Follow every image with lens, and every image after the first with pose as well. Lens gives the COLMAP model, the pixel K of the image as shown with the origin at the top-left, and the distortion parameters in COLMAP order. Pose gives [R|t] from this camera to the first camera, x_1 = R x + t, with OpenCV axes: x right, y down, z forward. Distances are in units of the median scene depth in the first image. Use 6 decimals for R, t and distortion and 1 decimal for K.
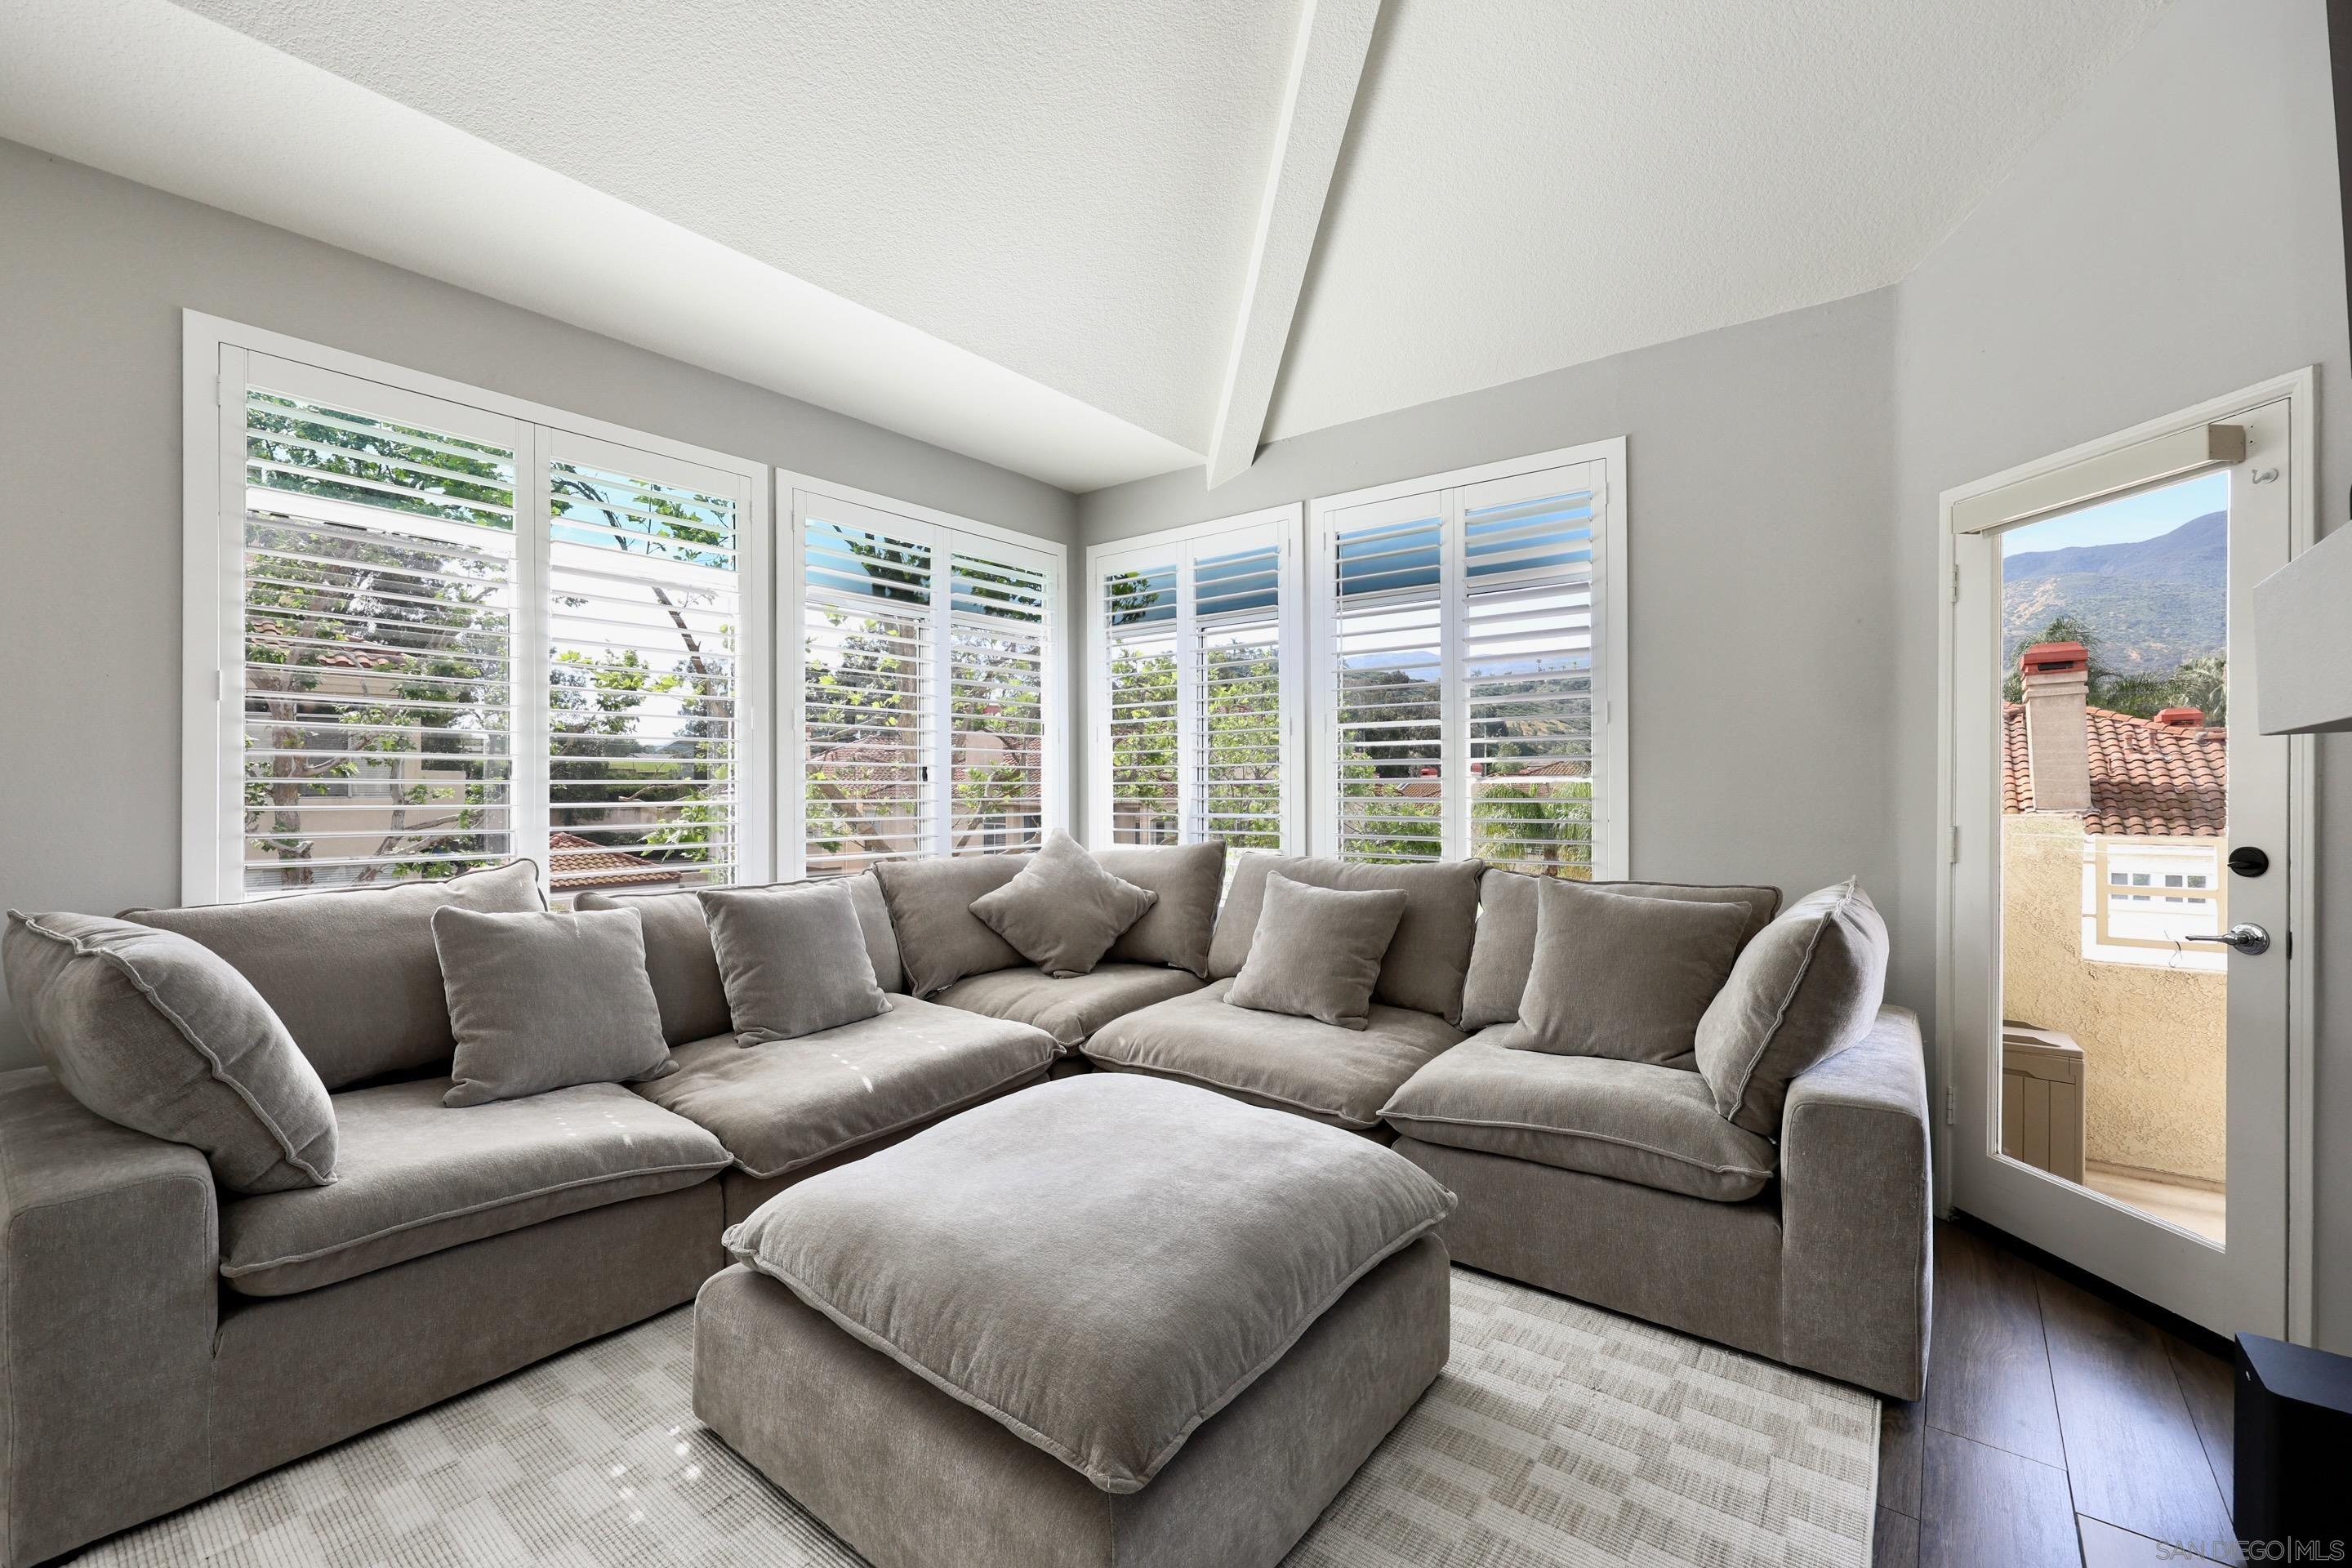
lens RADIAL K [[975.0, 0, 1169.6], [0, 975.0, 784.5], [0, 0, 1]] dist [-0.002075, 0.000755]
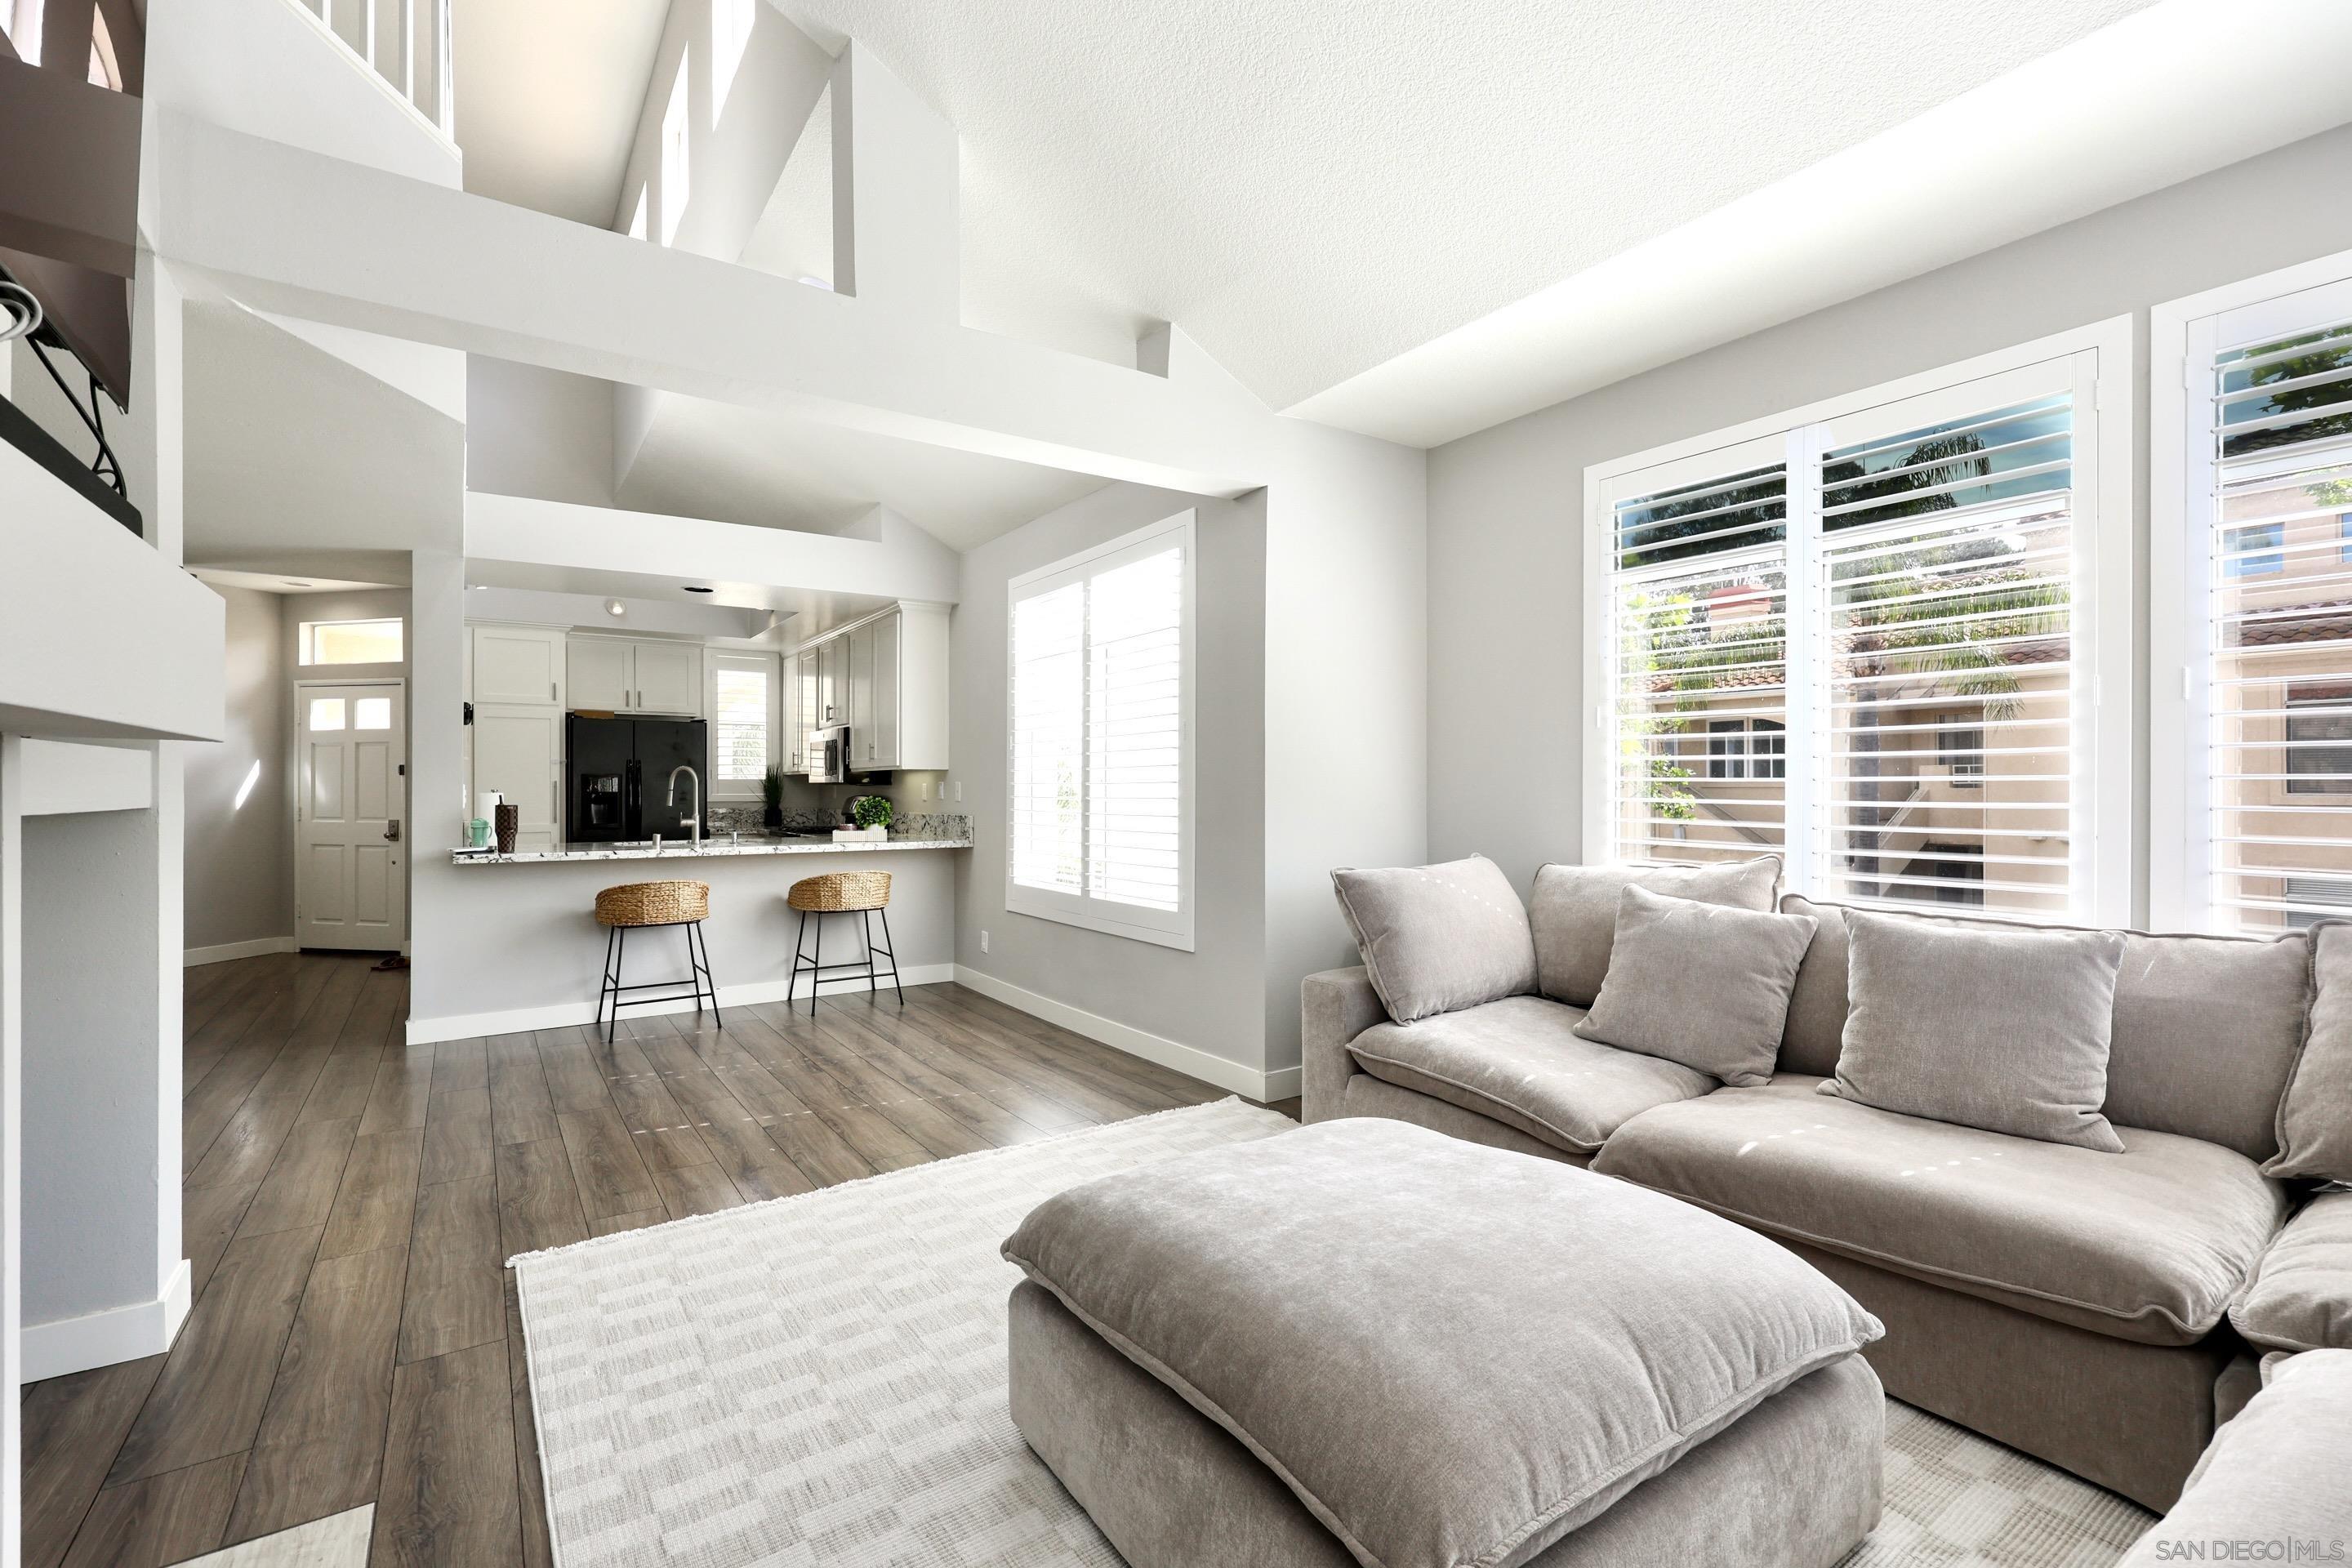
lens RADIAL K [[1029.8, 0, 1183.0], [0, 1029.8, 785.5], [0, 0, 1]] dist [0.001924, 0.000218]
pose [[-0.276052, 0.001303, -0.961142, 0.579915], [-0.000447, 0.999999, 0.001484, -0.000813], [0.961143, 0.000840, -0.276051, 0.696713]]
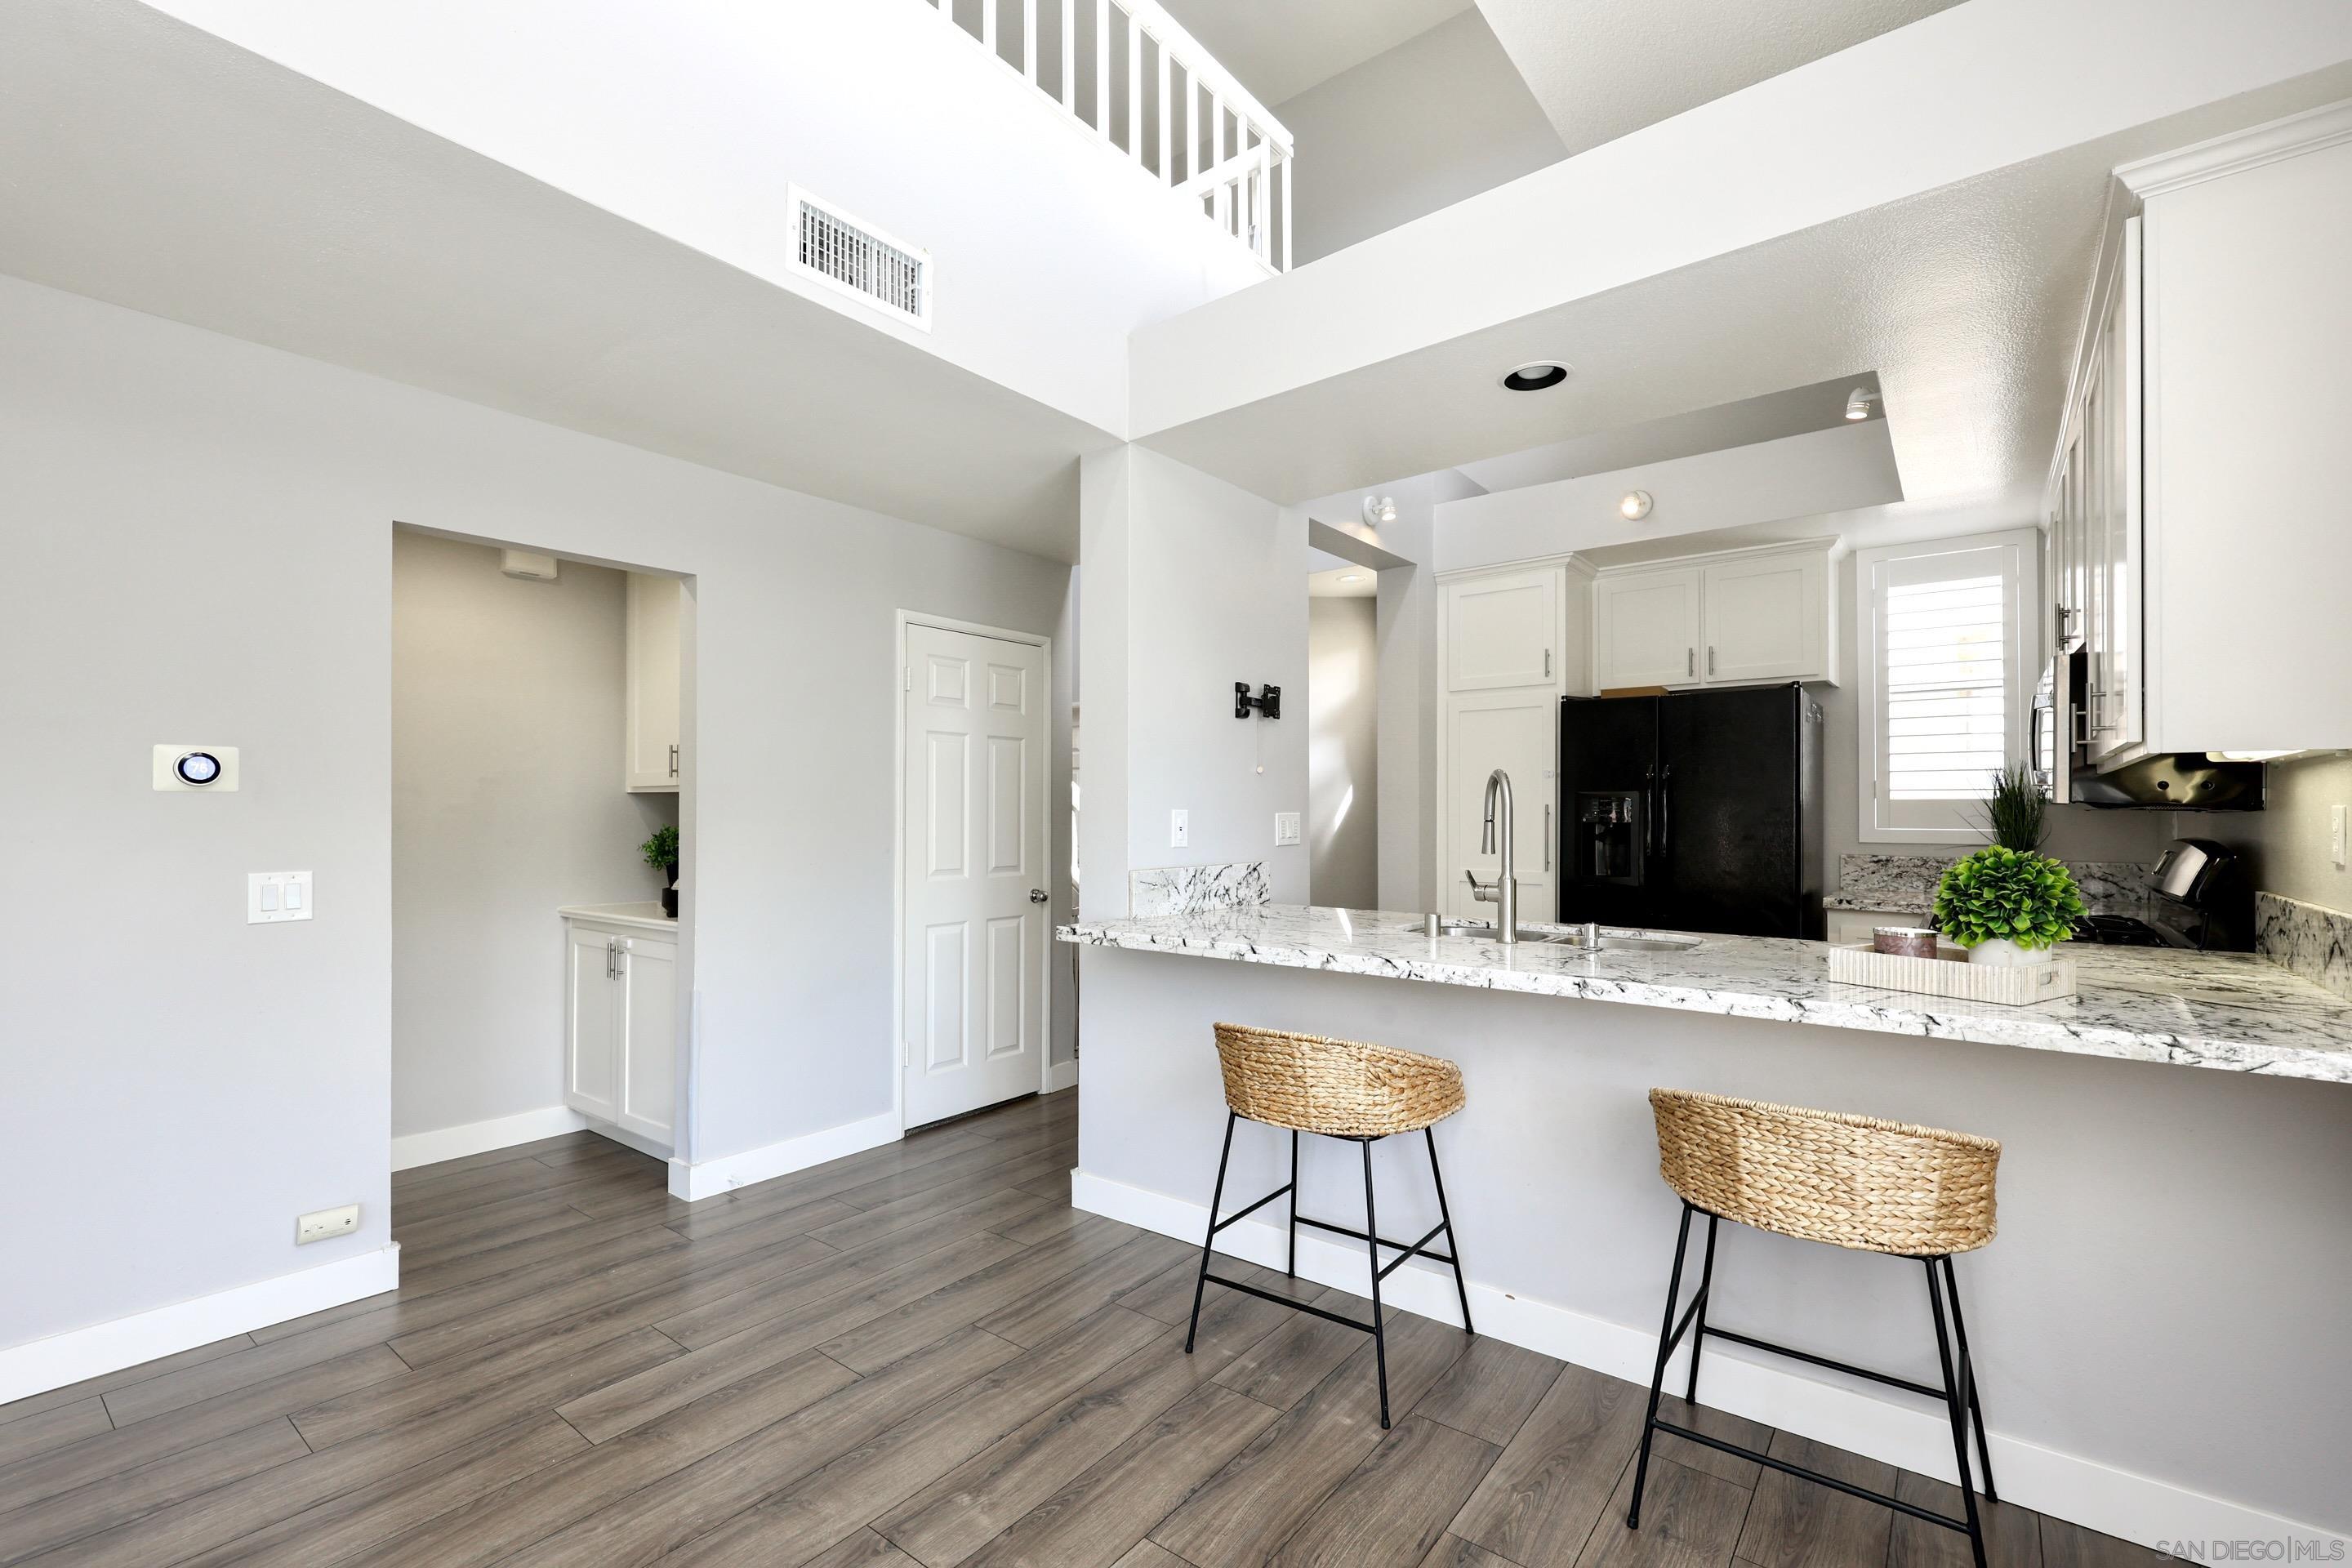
lens RADIAL K [[1029.8, 0, 1166.8], [0, 1029.8, 799.9], [0, 0, 1]] dist [0.001924, 0.000218]
pose [[-0.999978, 0.002714, -0.006021, -0.764202], [0.002772, 0.999950, -0.009652, -0.000658], [0.005995, -0.009668, -0.999935, 0.140557]]
